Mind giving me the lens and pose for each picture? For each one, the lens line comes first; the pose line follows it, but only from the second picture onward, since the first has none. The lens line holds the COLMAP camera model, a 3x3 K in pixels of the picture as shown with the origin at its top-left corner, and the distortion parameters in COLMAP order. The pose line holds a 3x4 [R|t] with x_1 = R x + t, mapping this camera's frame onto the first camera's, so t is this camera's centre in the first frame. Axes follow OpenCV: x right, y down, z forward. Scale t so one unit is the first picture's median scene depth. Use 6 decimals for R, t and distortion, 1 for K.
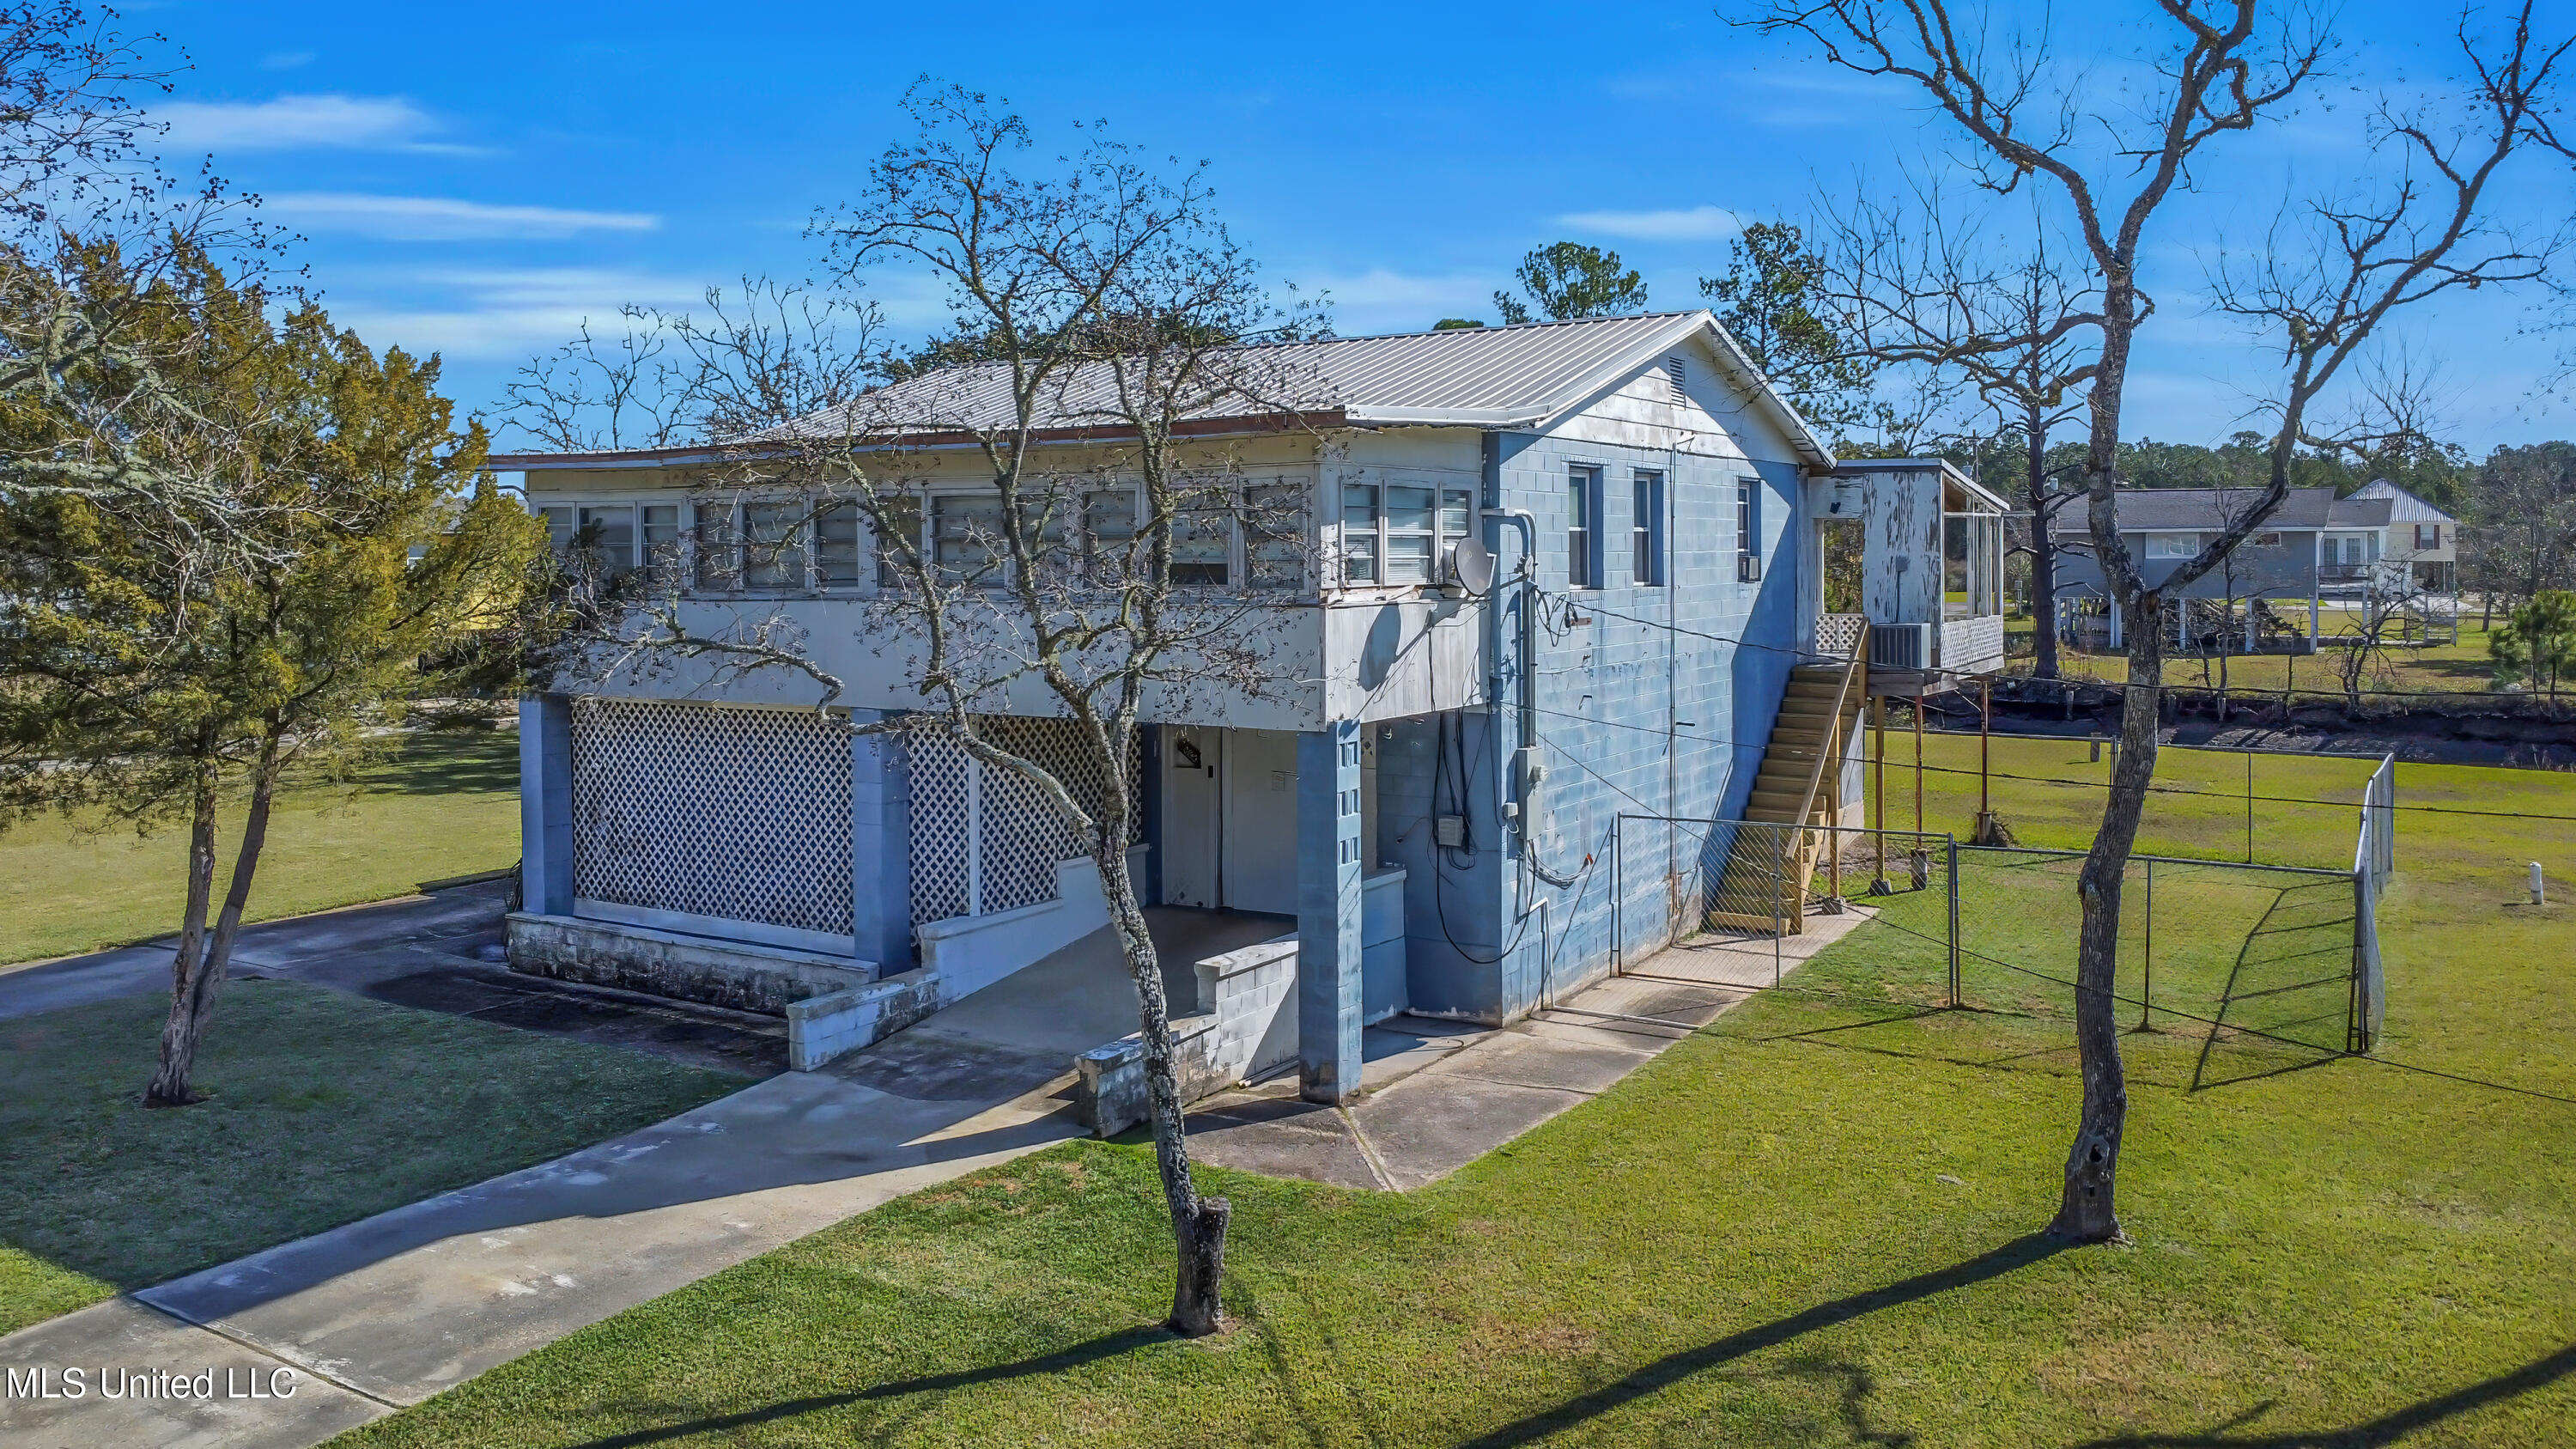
lens RADIAL K [[1867.4, 0, 1308.8], [0, 1867.4, 715.1], [0, 0, 1]] dist [-0.037519, -0.007579]
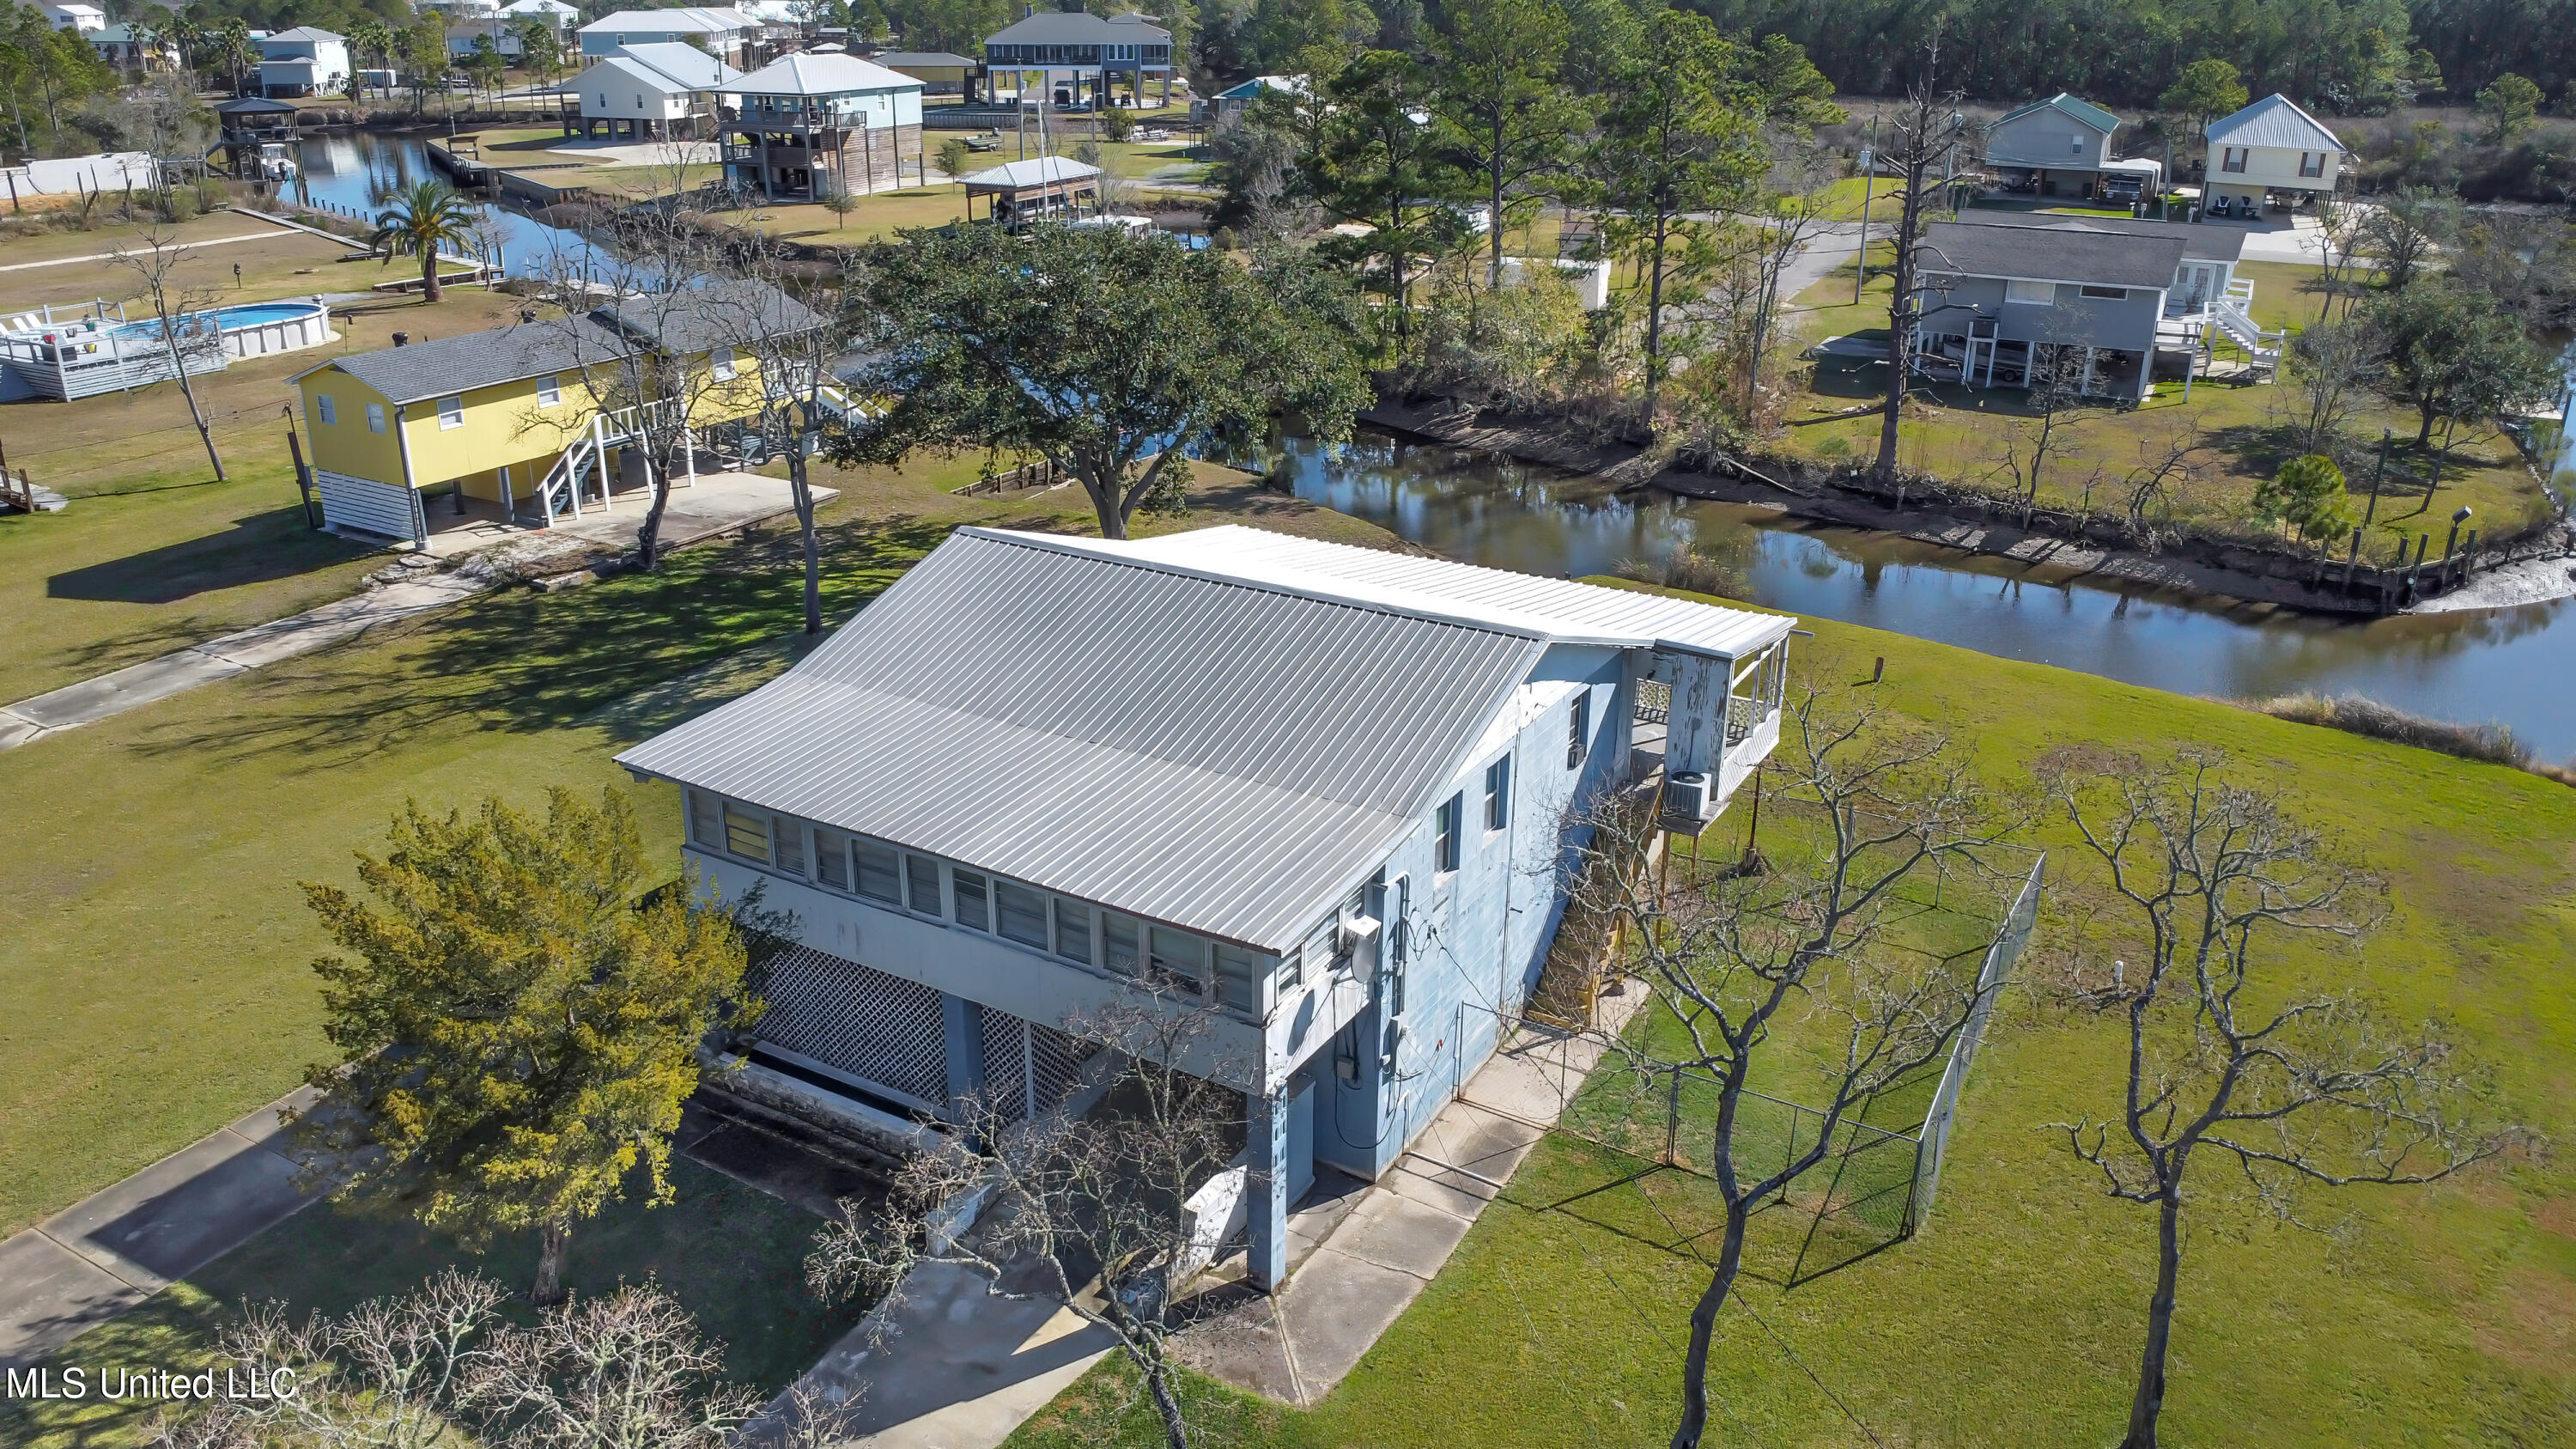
lens RADIAL K [[1867.4, 0, 1271.3], [0, 1867.4, 729.1], [0, 0, 1]] dist [-0.037519, -0.007579]
pose [[0.999630, 0.002890, 0.027043, -0.025586], [-0.012070, 0.938194, 0.345900, -0.716690], [-0.024372, -0.346098, 0.937882, -0.318367]]
